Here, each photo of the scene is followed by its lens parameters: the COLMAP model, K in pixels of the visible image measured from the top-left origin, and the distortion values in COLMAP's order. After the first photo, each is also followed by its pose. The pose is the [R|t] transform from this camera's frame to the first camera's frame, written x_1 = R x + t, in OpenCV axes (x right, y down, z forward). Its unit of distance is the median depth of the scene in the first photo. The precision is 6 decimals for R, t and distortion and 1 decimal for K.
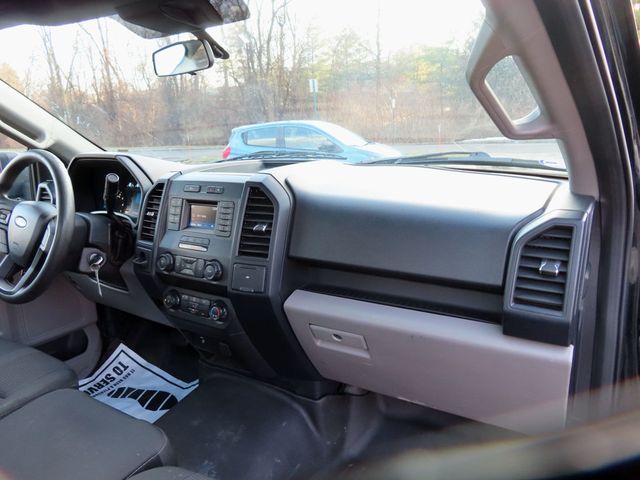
lens RADIAL K [[463.2, 0, 320.0], [0, 463.2, 240.0], [0, 0, 1]] dist [0.000899, 0.003047]
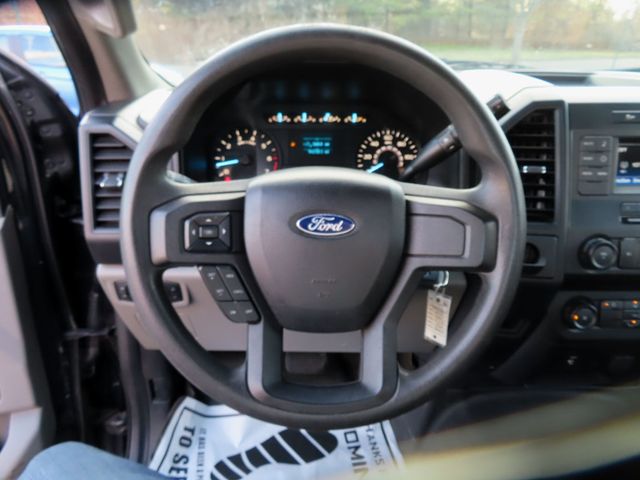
lens RADIAL K [[458.3, 0, 320.0], [0, 458.3, 240.0], [0, 0, 1]] dist [-0.009470, 0.001639]
pose [[0.834852, -0.173215, 0.522513, -0.968218], [0.090460, 0.979468, 0.180164, -0.106304], [-0.542992, -0.103144, 0.833380, 0.777218]]
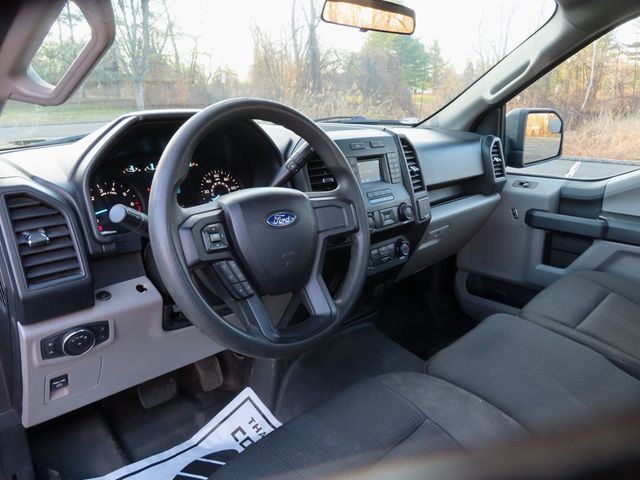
lens RADIAL K [[455.5, 0, 320.0], [0, 455.5, 240.0], [0, 0, 1]] dist [-0.005079, -0.001284]
pose [[0.233544, -0.235103, 0.943495, -1.371054], [0.219577, 0.958016, 0.184369, -0.124589], [-0.947229, 0.164111, 0.275363, 0.896149]]
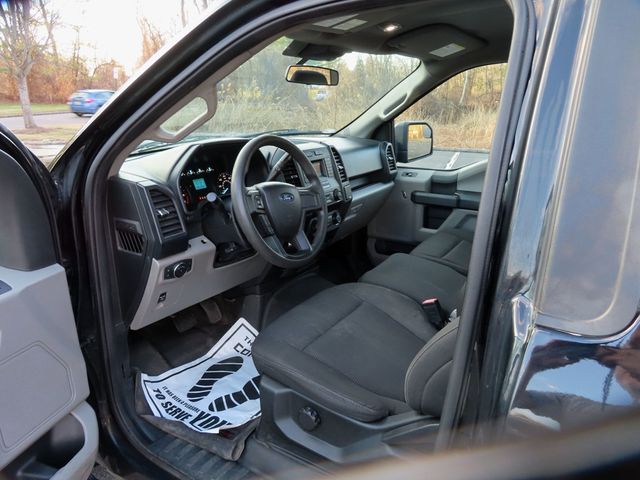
lens RADIAL K [[458.3, 0, 320.0], [0, 458.3, 240.0], [0, 0, 1]] dist [-0.009470, 0.001639]
pose [[0.018209, -0.254180, 0.966985, -2.039655], [0.234577, 0.941237, 0.242995, -0.225034], [-0.971927, 0.222408, 0.076764, 0.965630]]
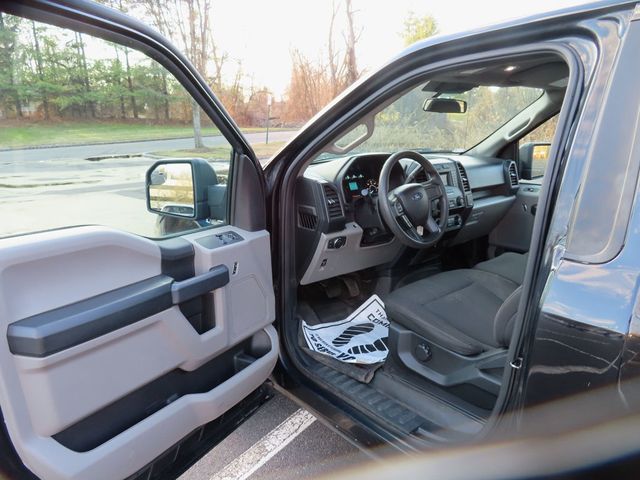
lens RADIAL K [[458.3, 0, 320.0], [0, 458.3, 240.0], [0, 0, 1]] dist [-0.009470, 0.001639]
pose [[0.299312, -0.199077, 0.933156, -2.548378], [0.219341, 0.966156, 0.135763, -0.204324], [-0.928602, 0.164044, 0.332848, 0.920500]]
